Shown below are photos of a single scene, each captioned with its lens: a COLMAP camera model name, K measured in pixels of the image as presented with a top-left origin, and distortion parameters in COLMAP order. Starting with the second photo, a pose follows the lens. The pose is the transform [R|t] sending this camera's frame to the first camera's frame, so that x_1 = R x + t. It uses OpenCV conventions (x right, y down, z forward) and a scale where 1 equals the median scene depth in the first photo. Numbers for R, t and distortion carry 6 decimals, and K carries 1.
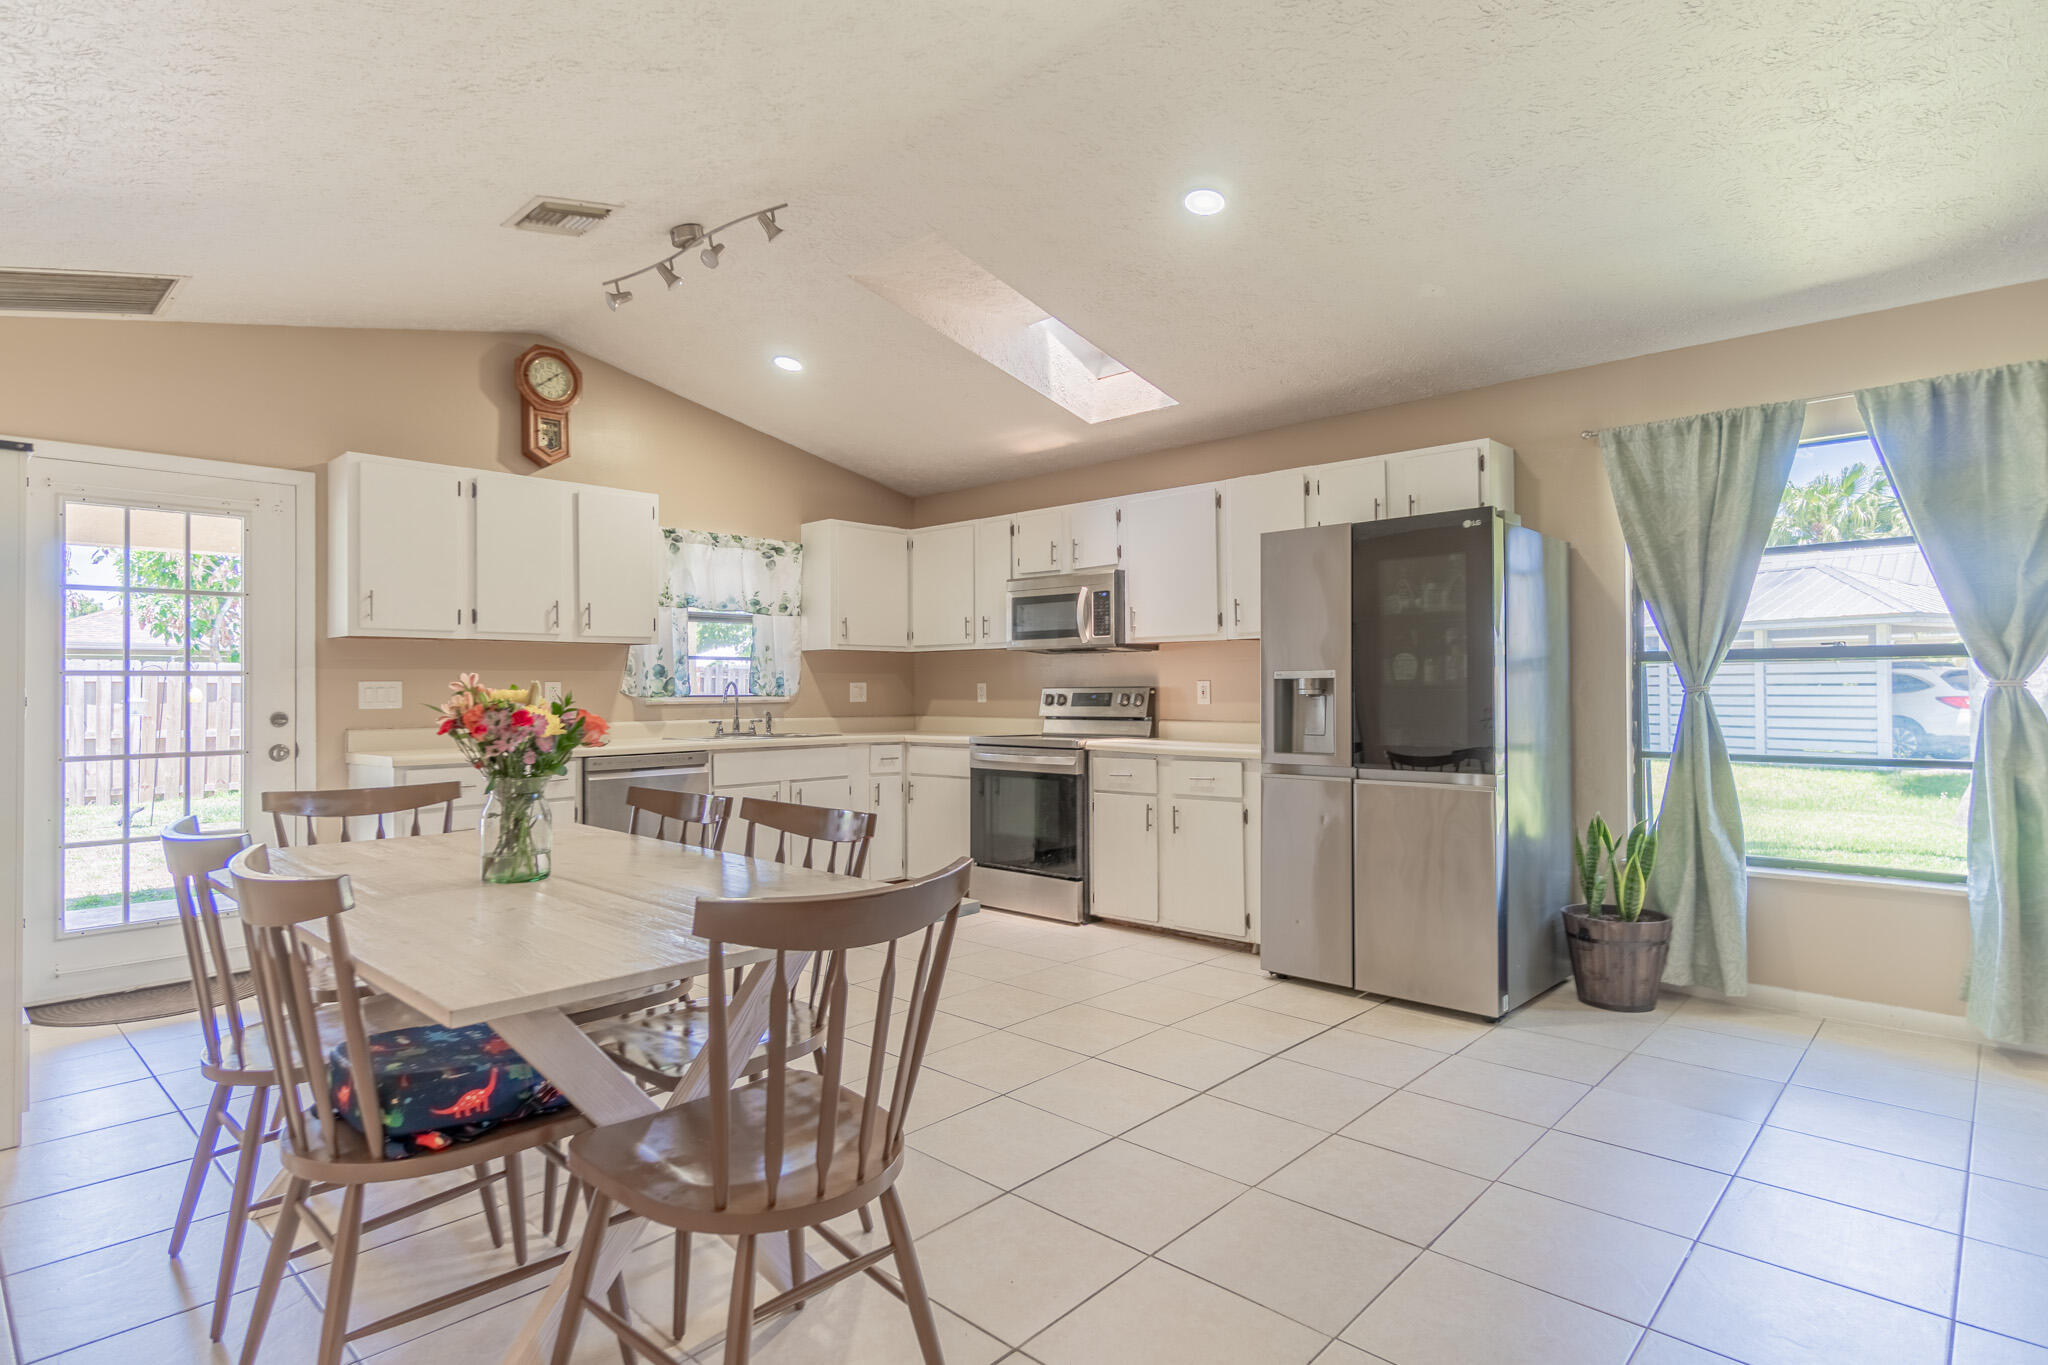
lens RADIAL K [[1054.0, 0, 1025.2], [0, 1054.0, 676.4], [0, 0, 1]] dist [0.011108, -0.005101]
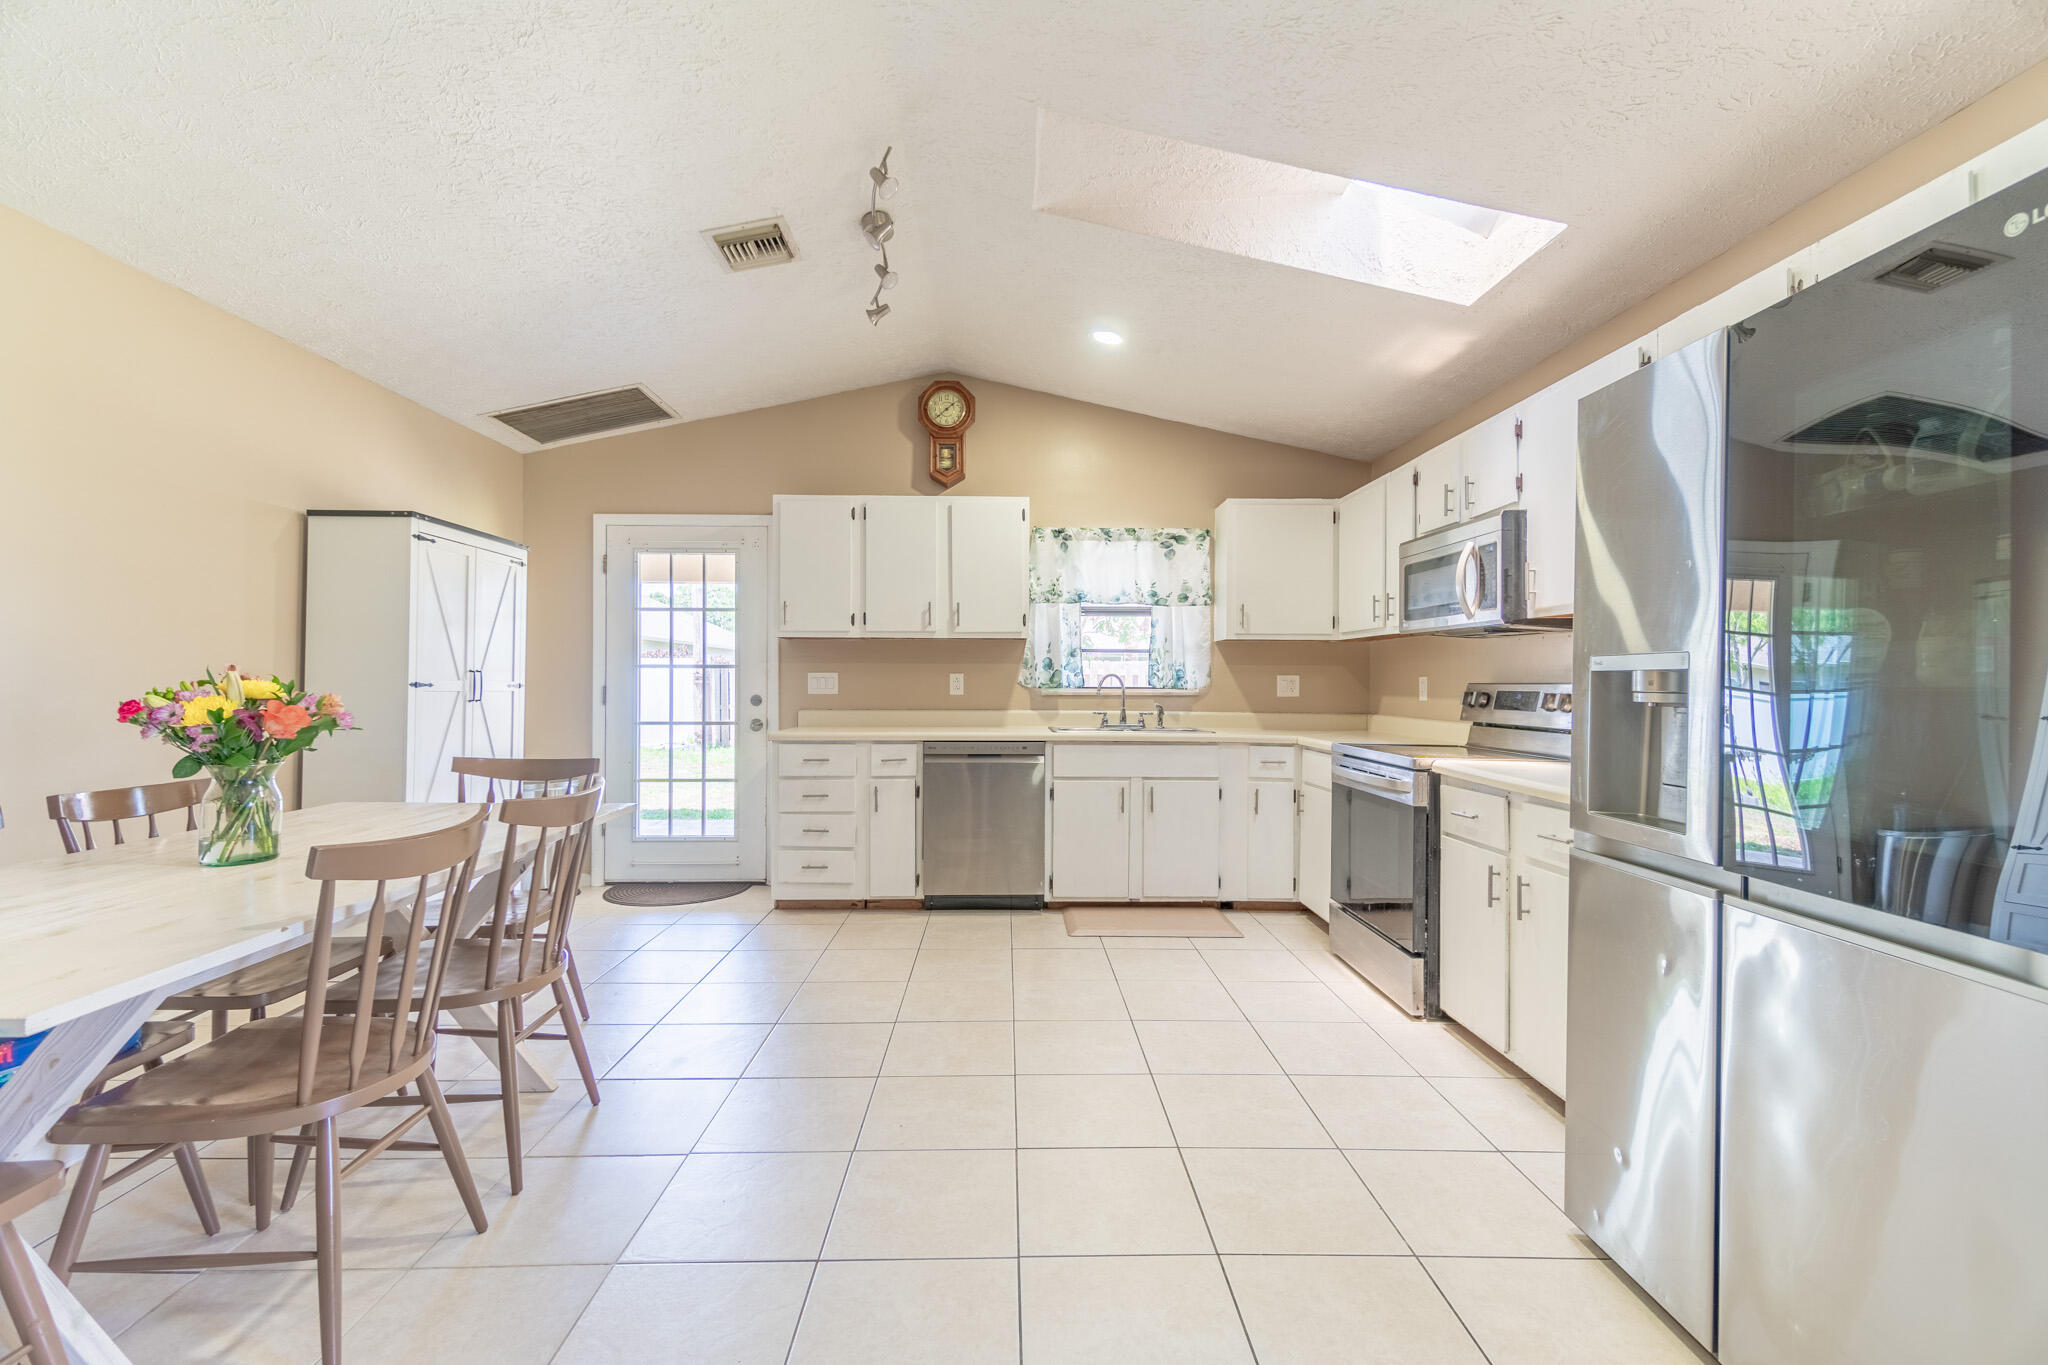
lens RADIAL K [[866.9, 0, 1023.3], [0, 866.9, 677.4], [0, 0, 1]] dist [0.011982, -0.004004]
pose [[0.695731, 0.006463, -0.718274, 0.284114], [0.000108, 0.999959, 0.009103, 0.000999], [0.718303, -0.006411, 0.695701, 0.402793]]
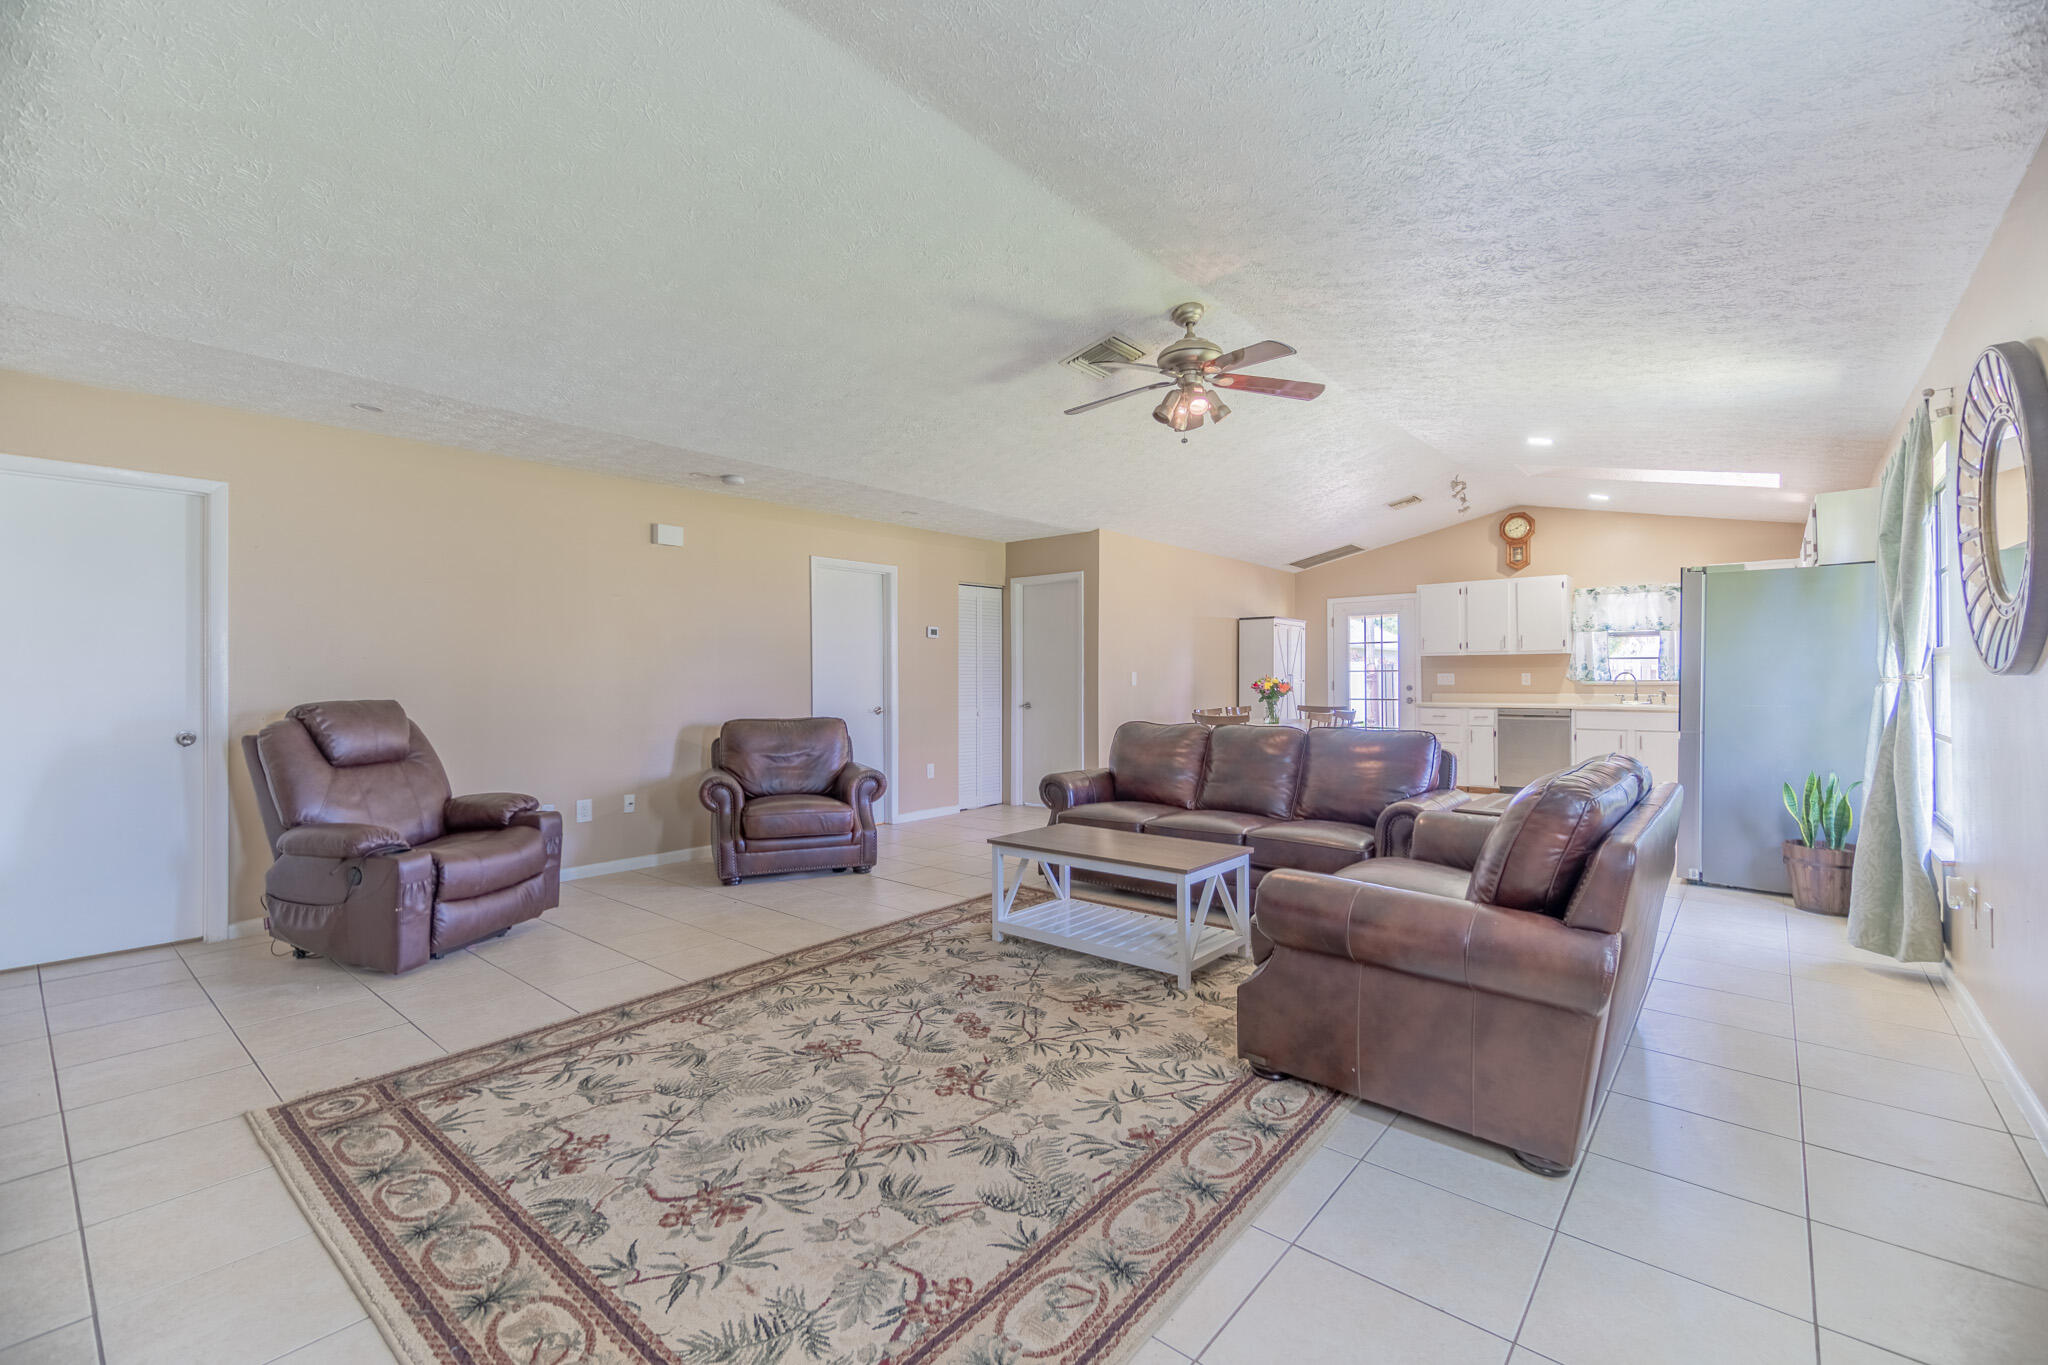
lens RADIAL K [[866.9, 0, 1020.9], [0, 866.9, 674.4], [0, 0, 1]] dist [0.011982, -0.004004]
pose [[0.040924, 0.001722, -0.999161, 1.227242], [0.014690, 0.999889, 0.002325, -0.010666], [0.999054, -0.014773, 0.040894, -0.055234]]
